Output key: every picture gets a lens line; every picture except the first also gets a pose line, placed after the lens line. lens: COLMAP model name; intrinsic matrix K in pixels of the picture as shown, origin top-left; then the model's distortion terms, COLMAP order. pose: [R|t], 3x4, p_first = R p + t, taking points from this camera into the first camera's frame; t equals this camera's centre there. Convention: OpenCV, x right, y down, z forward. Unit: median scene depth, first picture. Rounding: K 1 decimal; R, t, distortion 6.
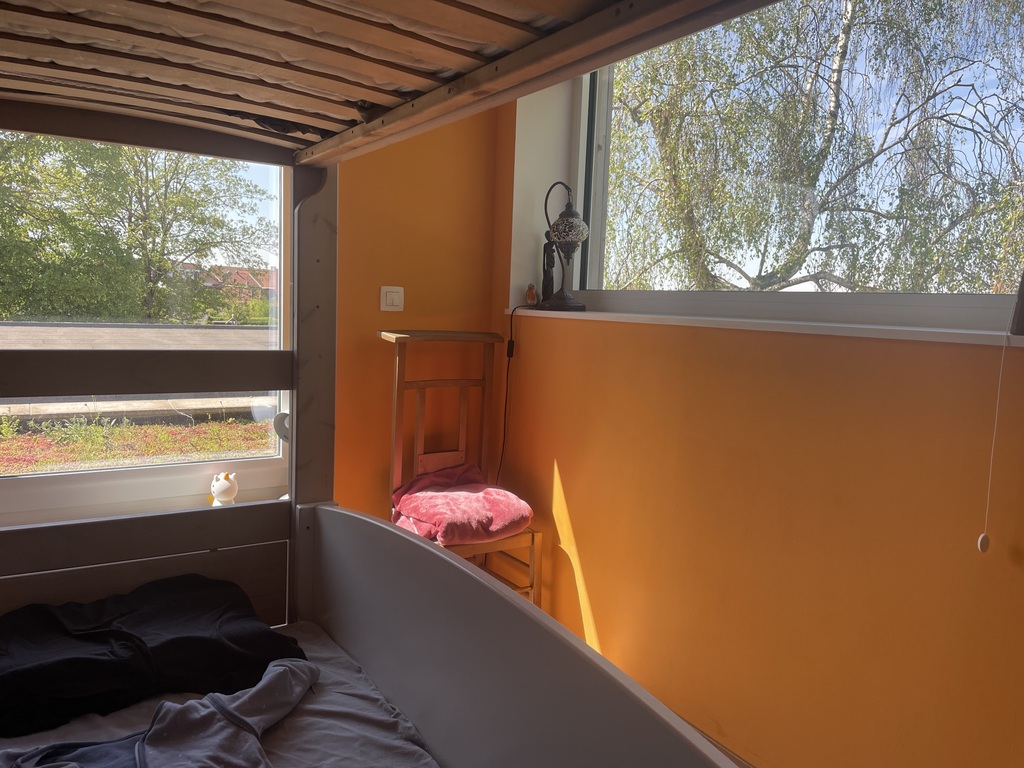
lens RADIAL K [[766.2, 0, 511.7], [0, 766.2, 381.3], [0, 0, 1]] dist [0.013596, 0.002082]
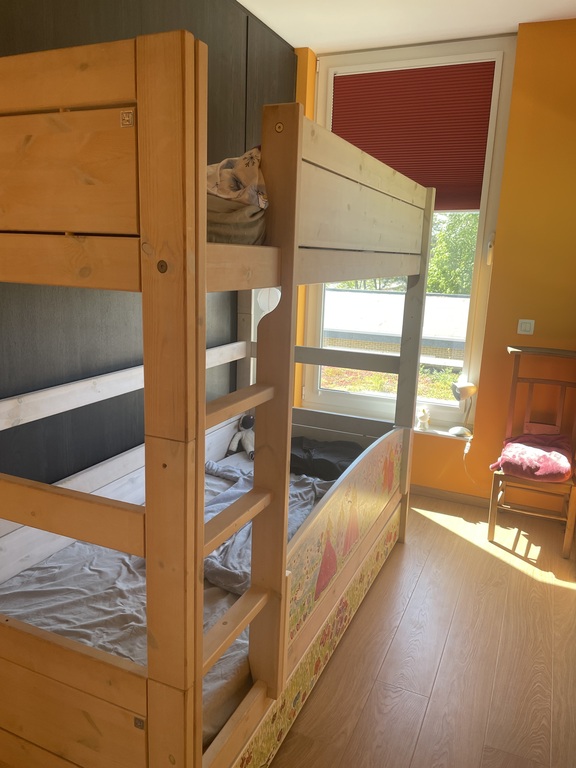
lens RADIAL K [[574.7, 0, 287.1], [0, 574.7, 385.2], [0, 0, 1]] dist [0.013596, 0.002082]
pose [[0.553384, 0.164525, -0.816515, 0.657278], [-0.101993, 0.986305, 0.129612, -0.100946], [0.826658, 0.011554, 0.562586, -0.143354]]
